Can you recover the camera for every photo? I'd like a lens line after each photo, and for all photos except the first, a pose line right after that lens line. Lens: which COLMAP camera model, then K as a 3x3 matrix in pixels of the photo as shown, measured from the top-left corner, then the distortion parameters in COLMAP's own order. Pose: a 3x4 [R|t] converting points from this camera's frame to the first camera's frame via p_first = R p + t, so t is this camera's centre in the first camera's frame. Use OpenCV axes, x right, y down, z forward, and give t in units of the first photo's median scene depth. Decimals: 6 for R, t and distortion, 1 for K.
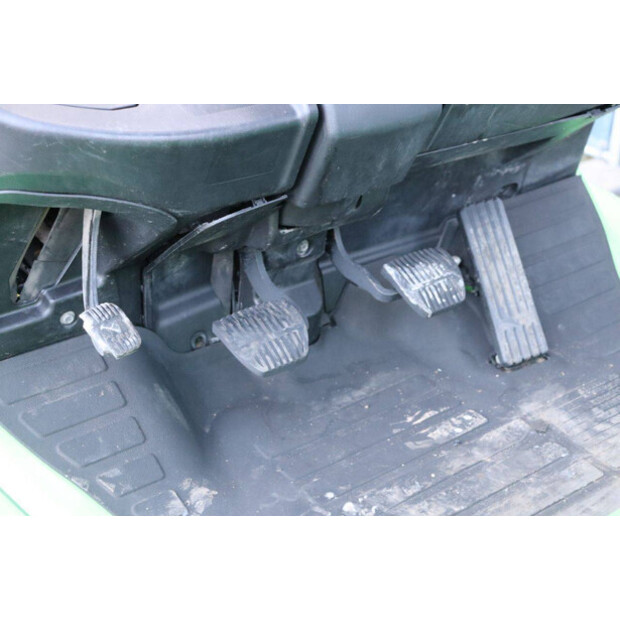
lens RADIAL K [[979.9, 0, 310.0], [0, 979.9, 310.0], [0, 0, 1]] dist [0.071097, 0.149878]
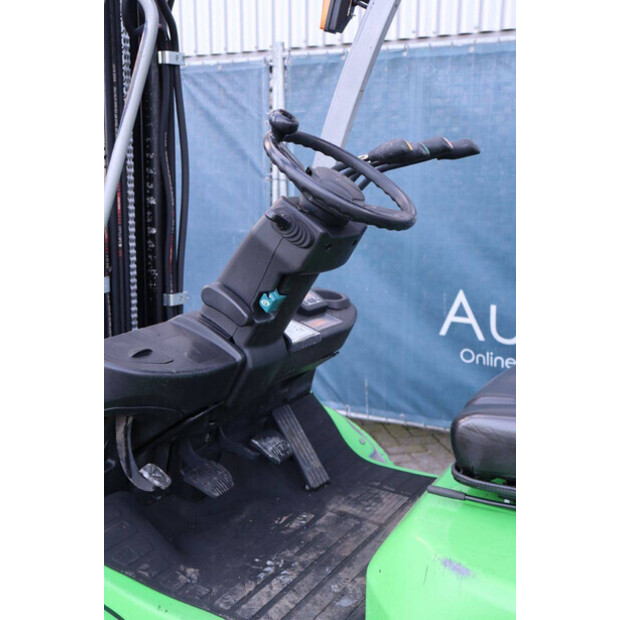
lens RADIAL K [[817.2, 0, 310.0], [0, 817.2, 310.0], [0, 0, 1]] dist [0.037443, 0.015539]
pose [[0.910157, -0.059657, 0.409945, -0.454106], [0.178655, 0.949349, -0.258495, 0.144427], [-0.373760, 0.308510, 0.874714, -0.498065]]
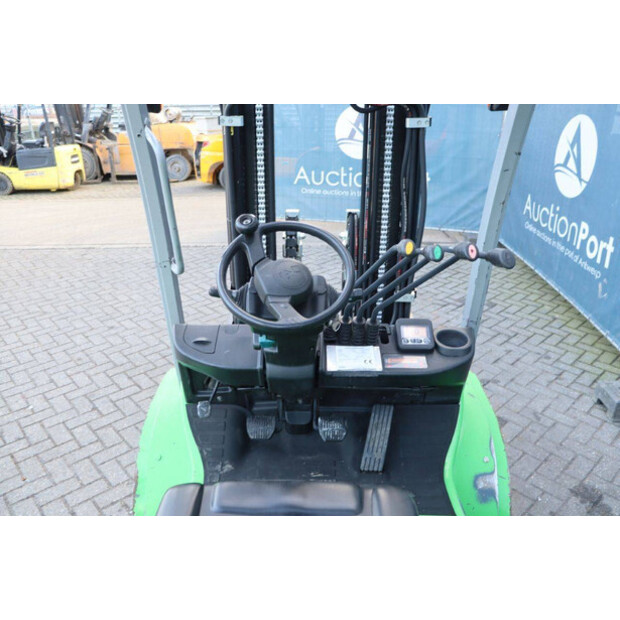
lens RADIAL K [[509.0, 0, 310.0], [0, 509.0, 310.0], [0, 0, 1]] dist [-0.179135, 0.164453]
pose [[0.801293, 0.247005, -0.544902, 0.746733], [-0.285881, 0.958164, 0.013942, -0.343830], [0.525549, 0.144606, 0.838384, -0.228341]]
